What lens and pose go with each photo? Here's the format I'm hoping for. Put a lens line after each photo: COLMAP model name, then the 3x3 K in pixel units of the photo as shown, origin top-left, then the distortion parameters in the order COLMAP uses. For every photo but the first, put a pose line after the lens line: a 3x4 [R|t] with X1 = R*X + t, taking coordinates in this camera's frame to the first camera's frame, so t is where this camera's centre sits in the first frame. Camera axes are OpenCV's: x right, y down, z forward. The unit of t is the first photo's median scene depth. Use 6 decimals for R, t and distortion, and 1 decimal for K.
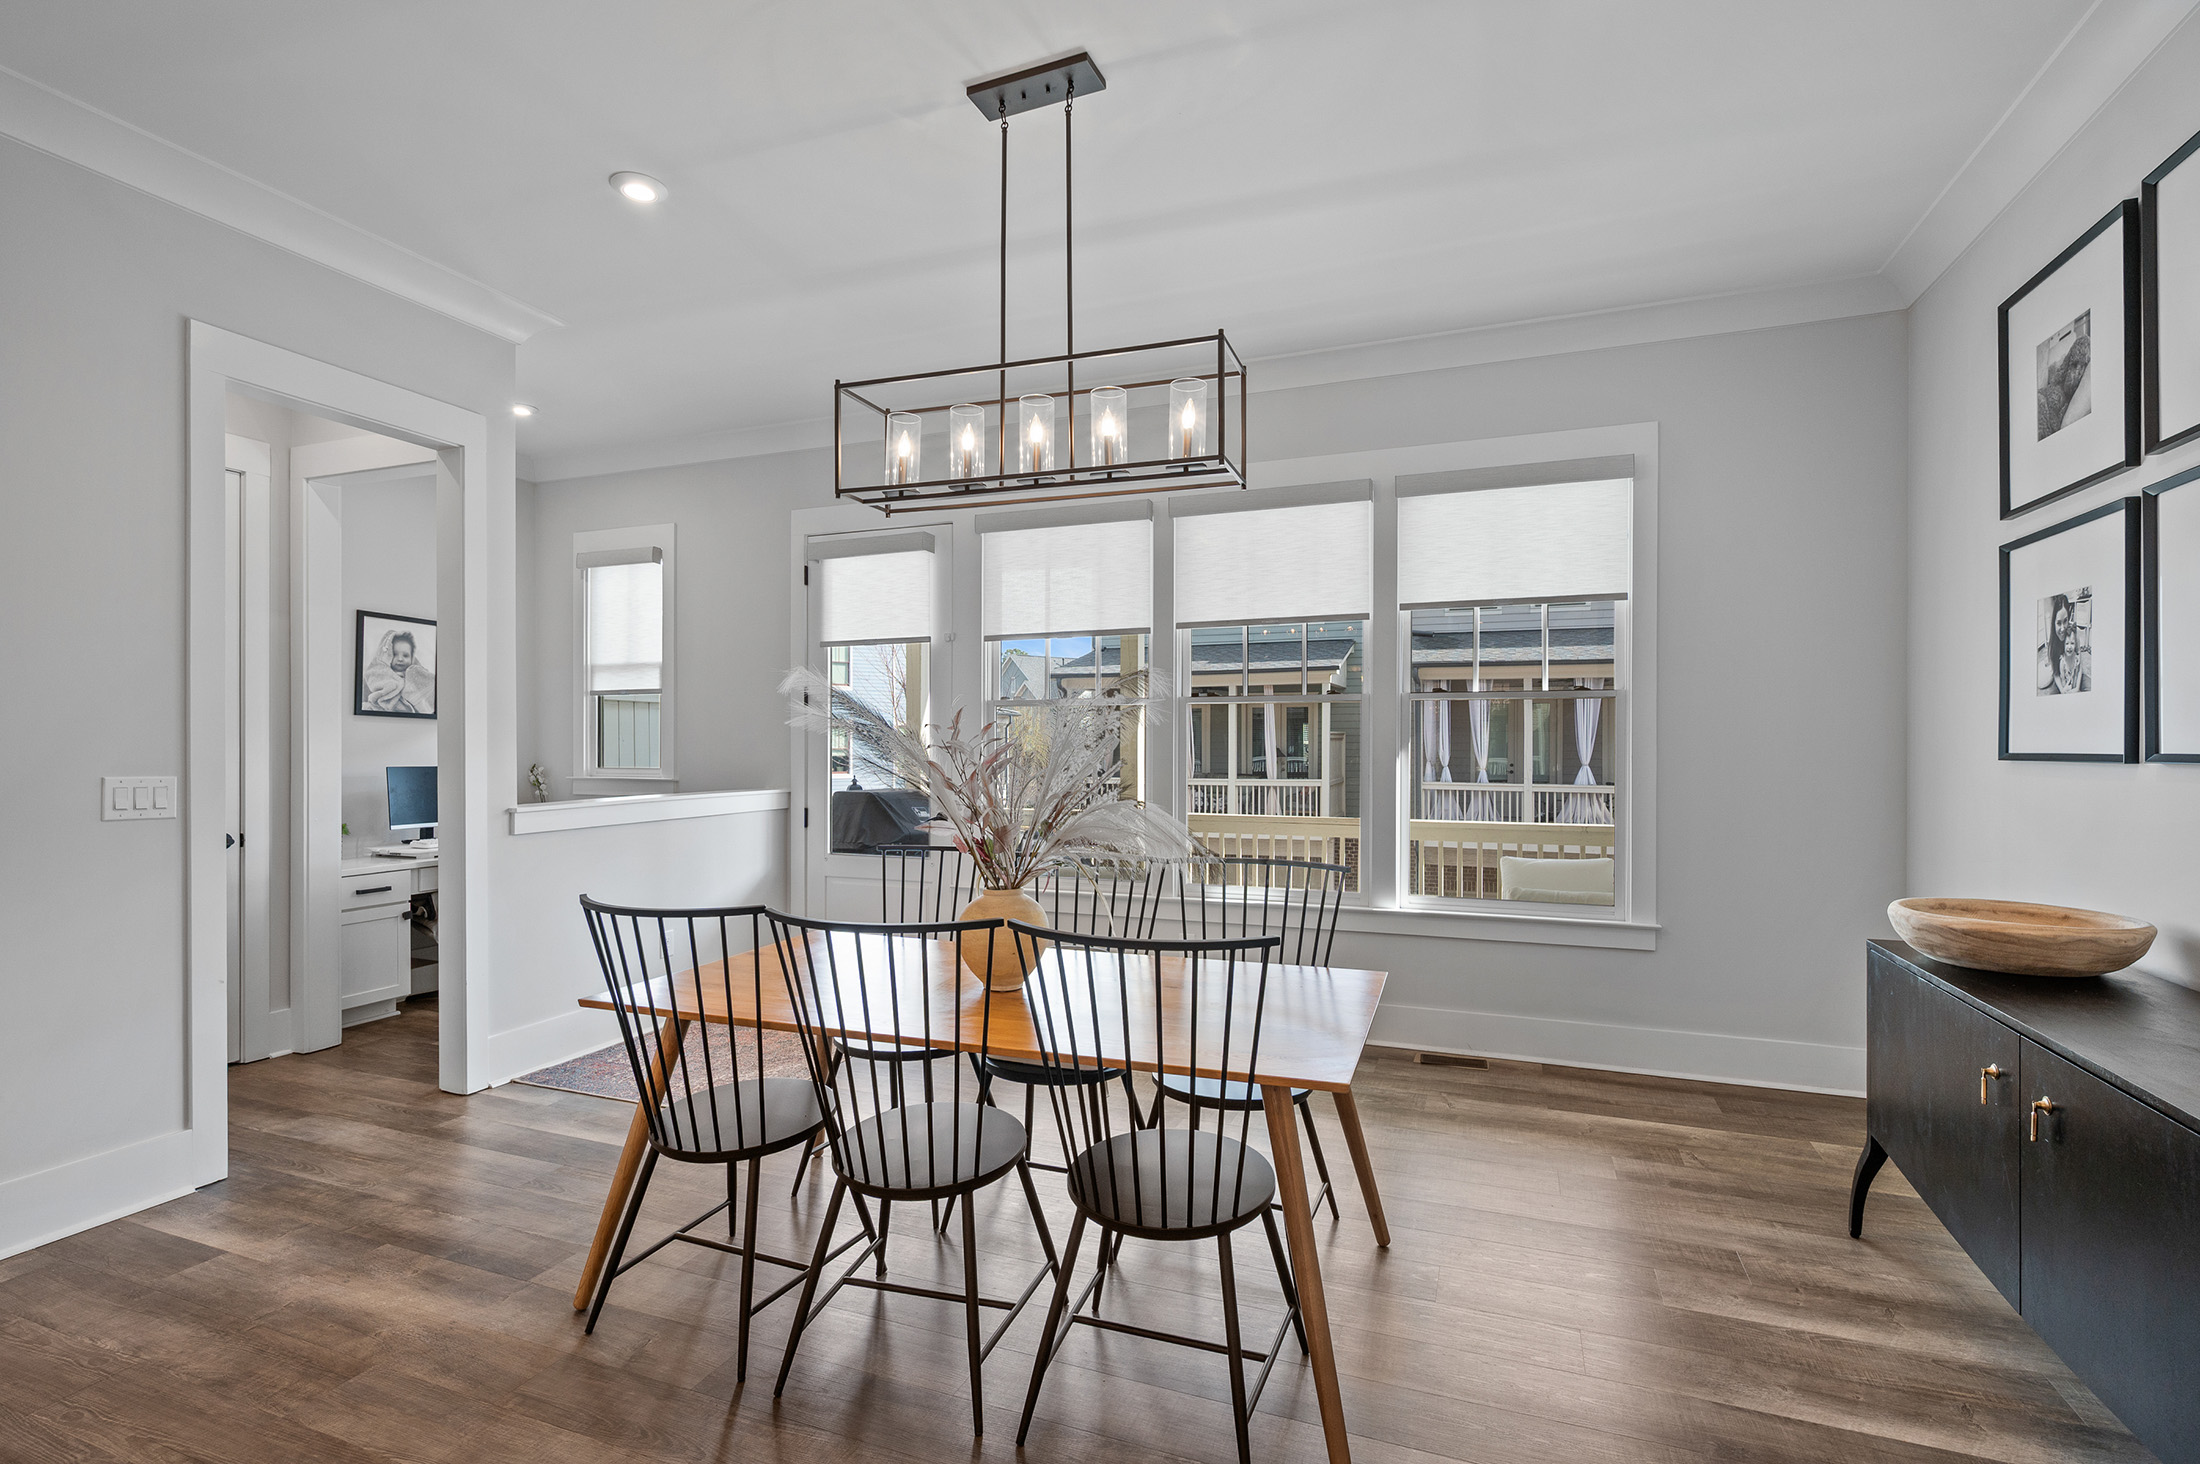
lens RADIAL K [[996.2, 0, 1132.3], [0, 996.2, 735.9], [0, 0, 1]] dist [0.000725, 0.000504]
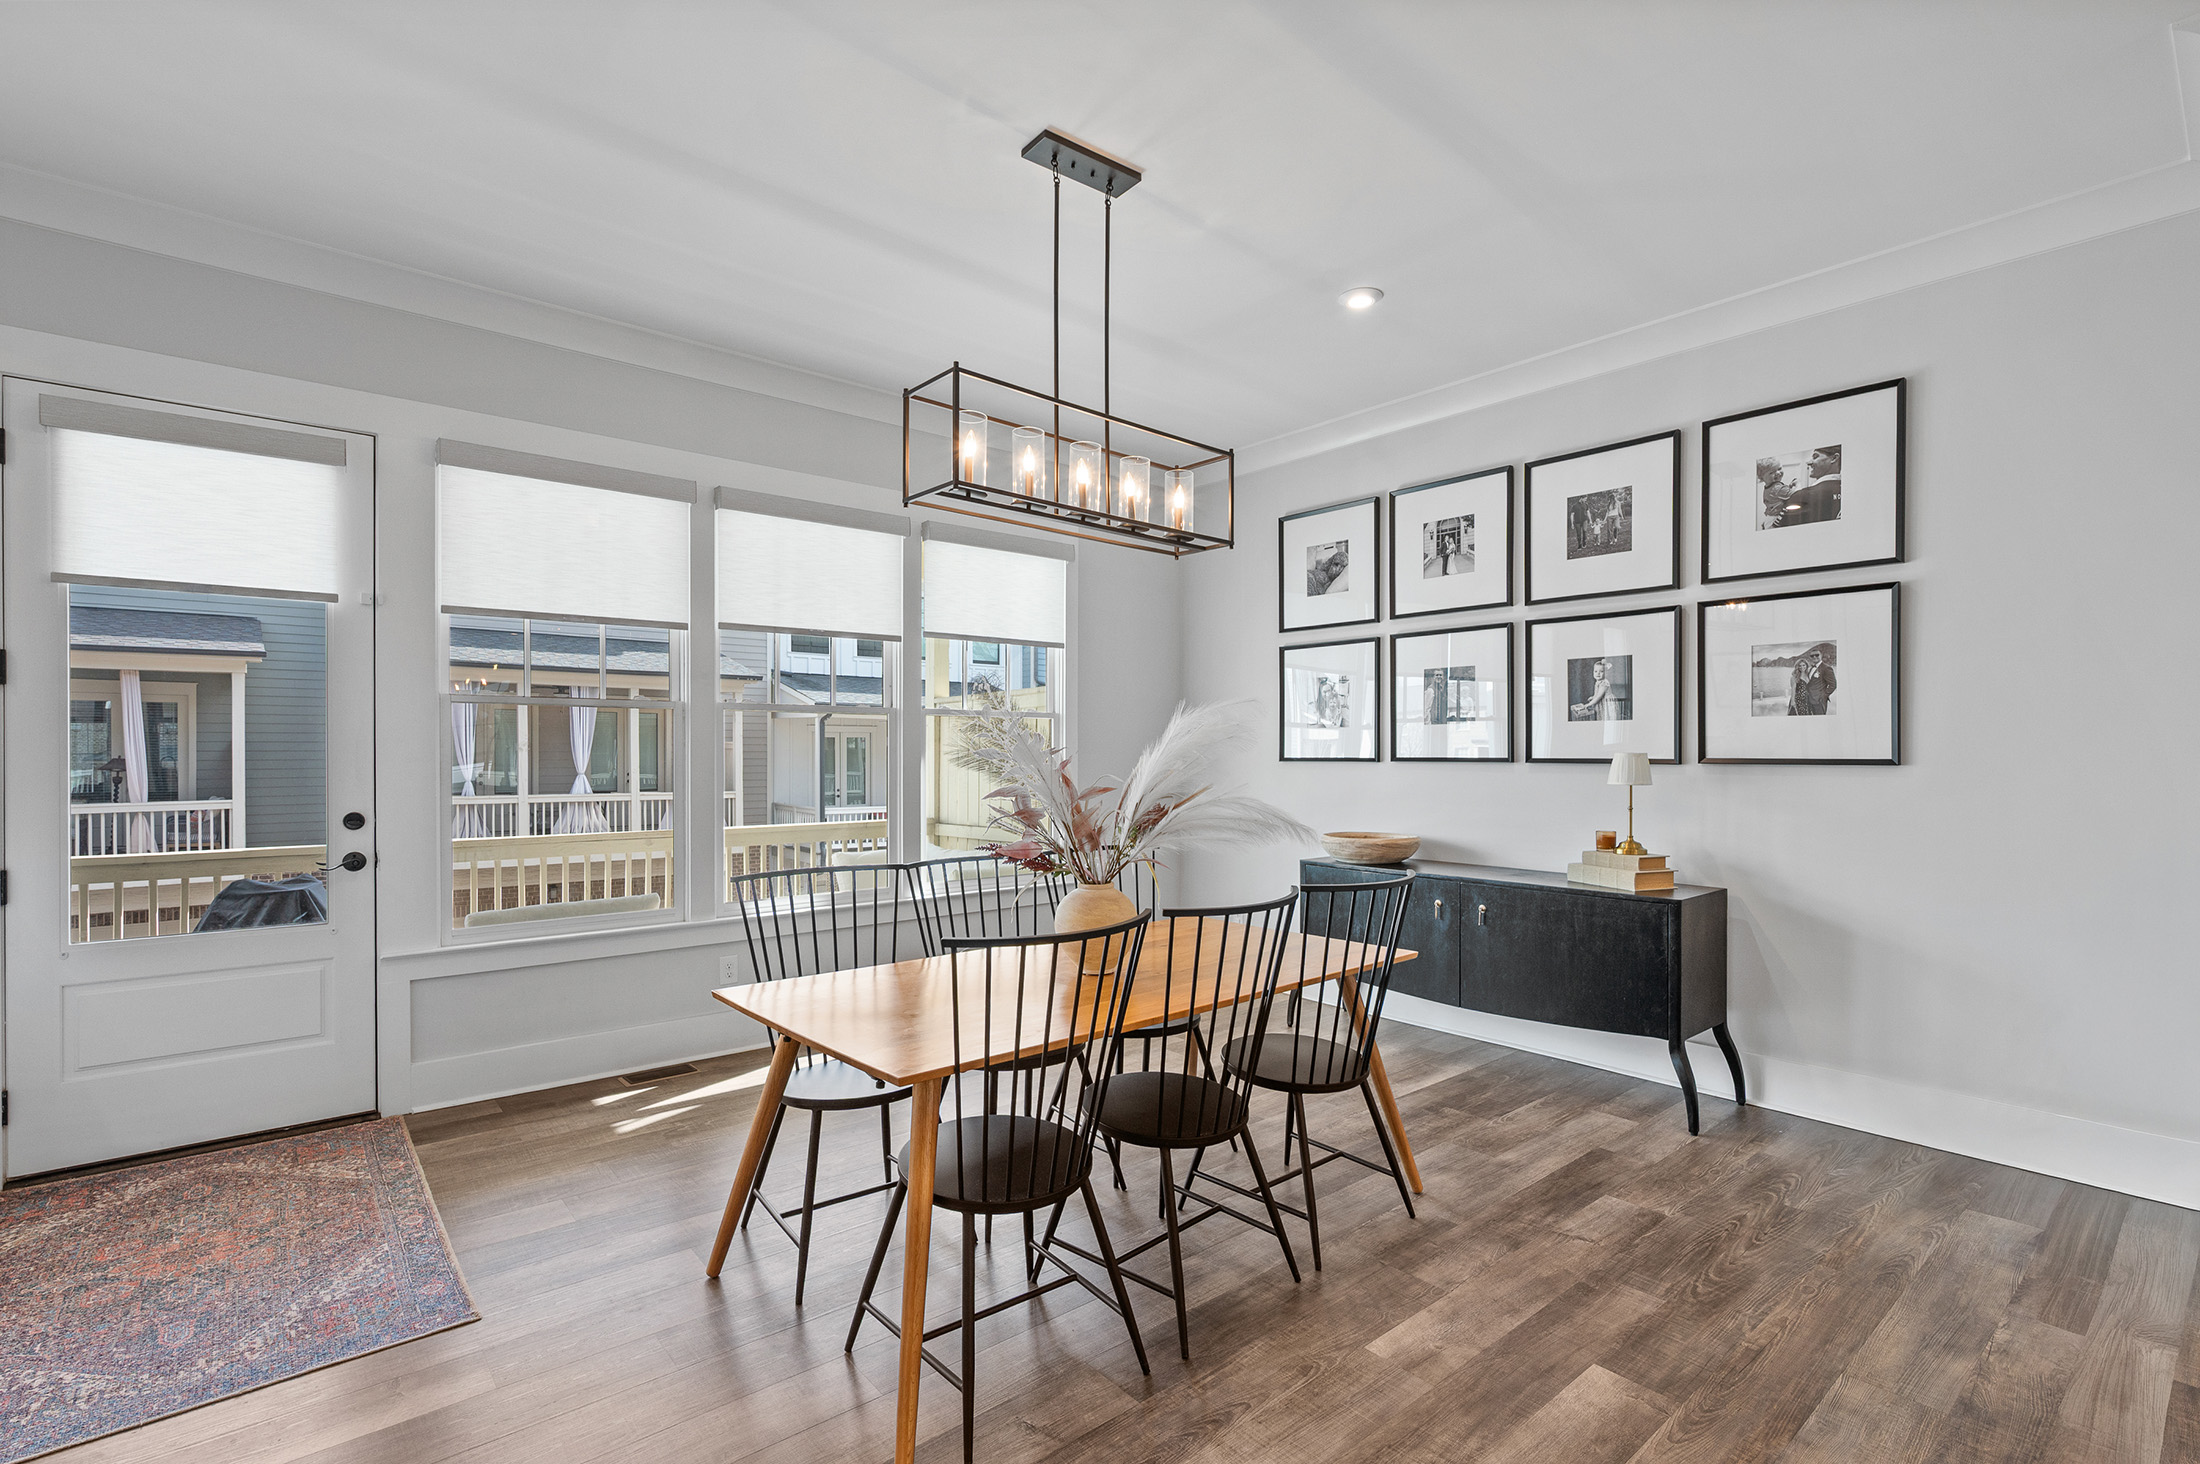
lens RADIAL K [[996.2, 0, 1092.9], [0, 996.2, 746.5], [0, 0, 1]] dist [0.000725, 0.000504]
pose [[0.496989, 0.004011, 0.867748, -0.776116], [-0.006031, 0.999981, -0.001168, 0.000186], [-0.867736, -0.004653, 0.497004, 0.319419]]
